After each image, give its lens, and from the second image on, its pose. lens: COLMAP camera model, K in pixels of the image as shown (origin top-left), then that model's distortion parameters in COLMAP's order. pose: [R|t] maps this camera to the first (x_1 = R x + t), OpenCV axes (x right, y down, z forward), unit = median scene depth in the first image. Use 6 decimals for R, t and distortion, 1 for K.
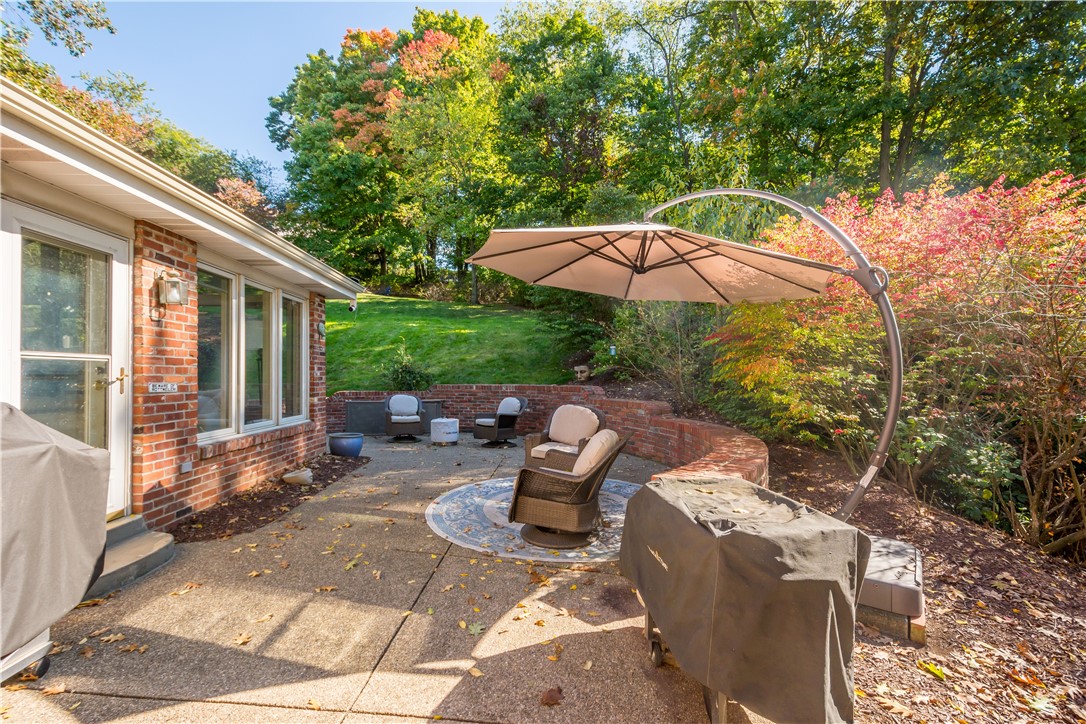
lens RADIAL K [[476.9, 0, 543.6], [0, 476.9, 377.0], [0, 0, 1]] dist [0.001304, 0.000087]
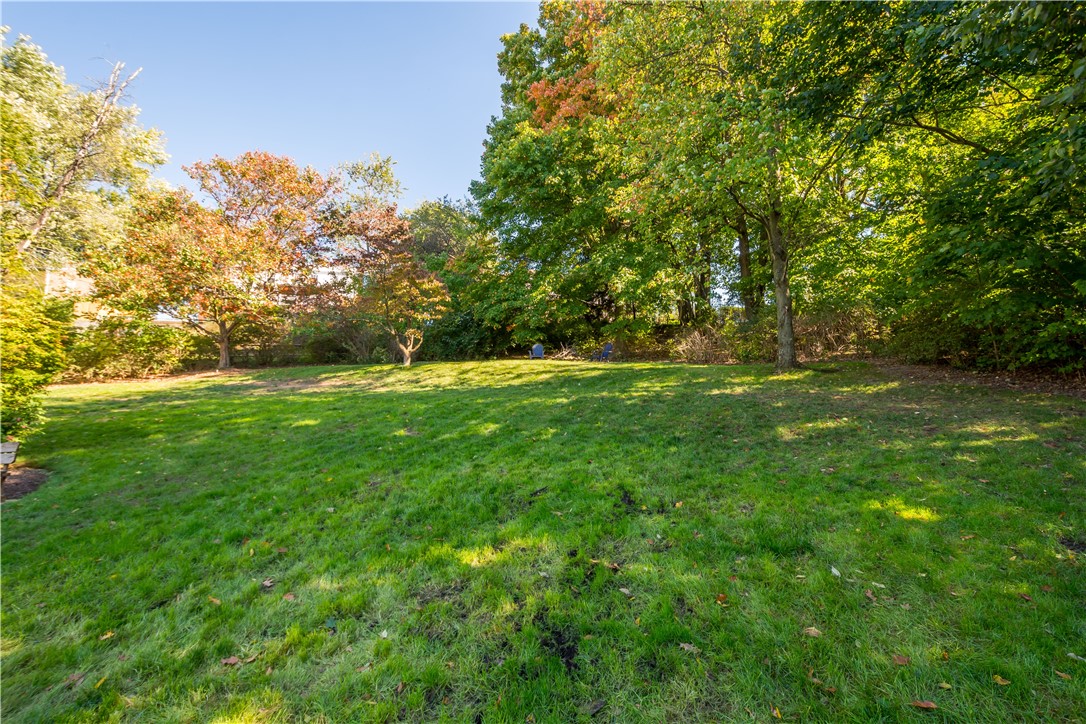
lens RADIAL K [[445.9, 0, 525.8], [0, 445.9, 362.6], [0, 0, 1]] dist [0.012196, 0.000006]
pose [[0.795323, -0.059608, -0.603248, -0.086836], [-0.016642, 0.992631, -0.120025, -0.103486], [0.605958, 0.105498, 0.788470, 0.537763]]
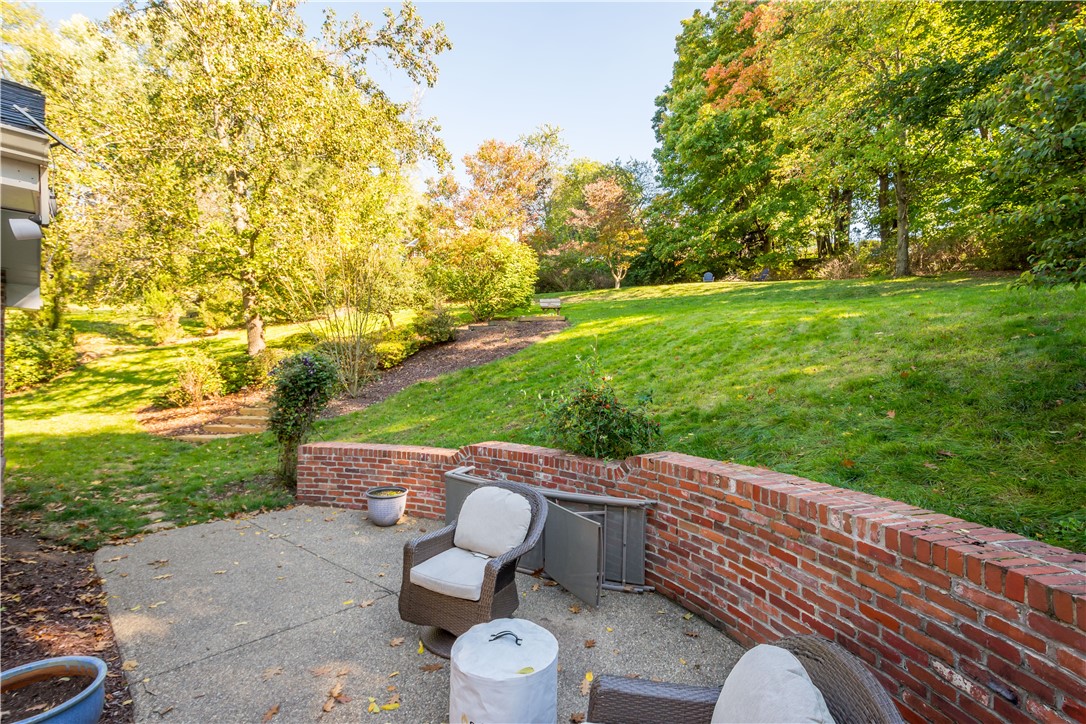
lens RADIAL K [[470.0, 0, 546.1], [0, 470.0, 368.8], [0, 0, 1]] dist [0.022785, 0.000094]
pose [[0.682820, 0.013876, -0.730455, -0.002094], [-0.023916, 0.999708, -0.003365, -0.015400], [0.730195, 0.019767, 0.682952, 0.217883]]
